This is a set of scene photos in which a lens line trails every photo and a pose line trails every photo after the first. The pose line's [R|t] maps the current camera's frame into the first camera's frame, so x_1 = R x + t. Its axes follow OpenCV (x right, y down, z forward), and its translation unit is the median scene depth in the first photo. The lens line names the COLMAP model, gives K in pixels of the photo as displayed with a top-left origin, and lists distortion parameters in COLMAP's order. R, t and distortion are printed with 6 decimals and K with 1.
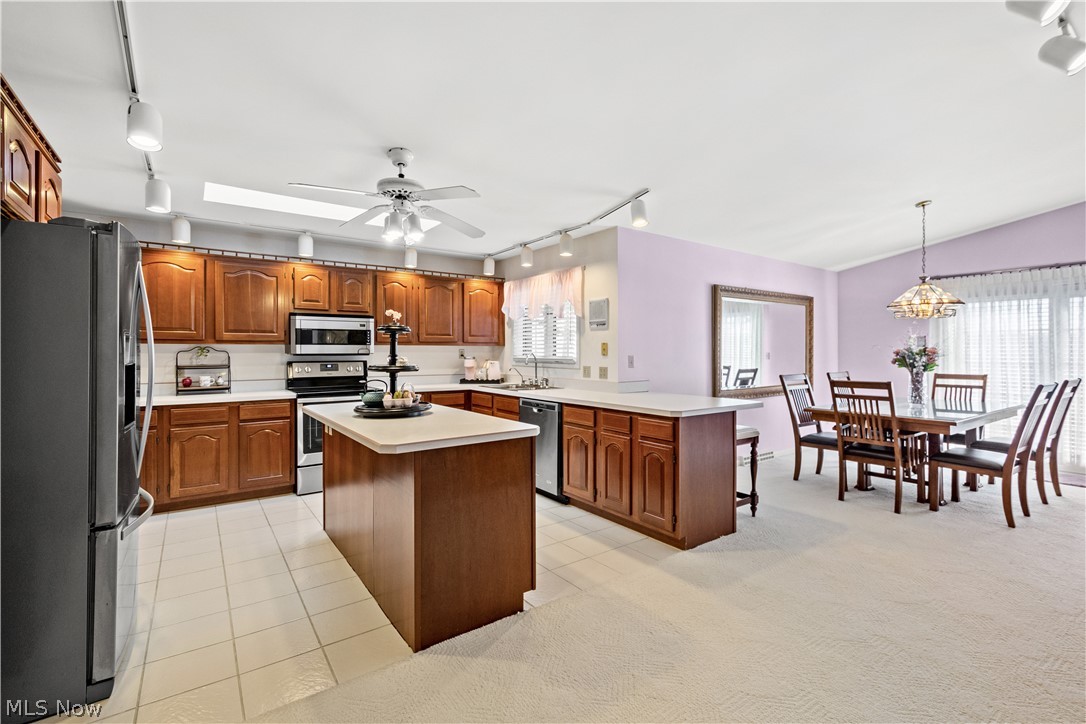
lens RADIAL K [[486.6, 0, 556.1], [0, 486.6, 353.0], [0, 0, 1]] dist [0.002685, -0.000175]
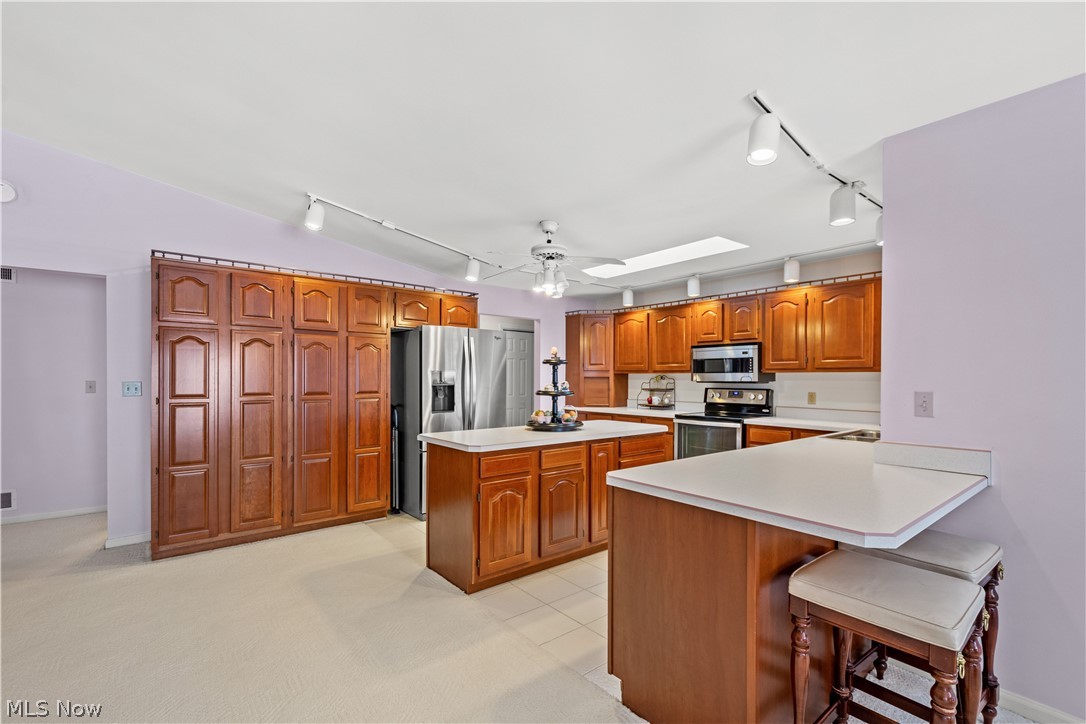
lens RADIAL K [[480.5, 0, 550.2], [0, 480.5, 377.9], [0, 0, 1]] dist [0.008214, 0.000184]
pose [[0.056992, 0.001915, -0.998373, 0.568485], [-0.004517, 0.999988, 0.001660, -0.006070], [0.998364, 0.004416, 0.057000, 0.566512]]
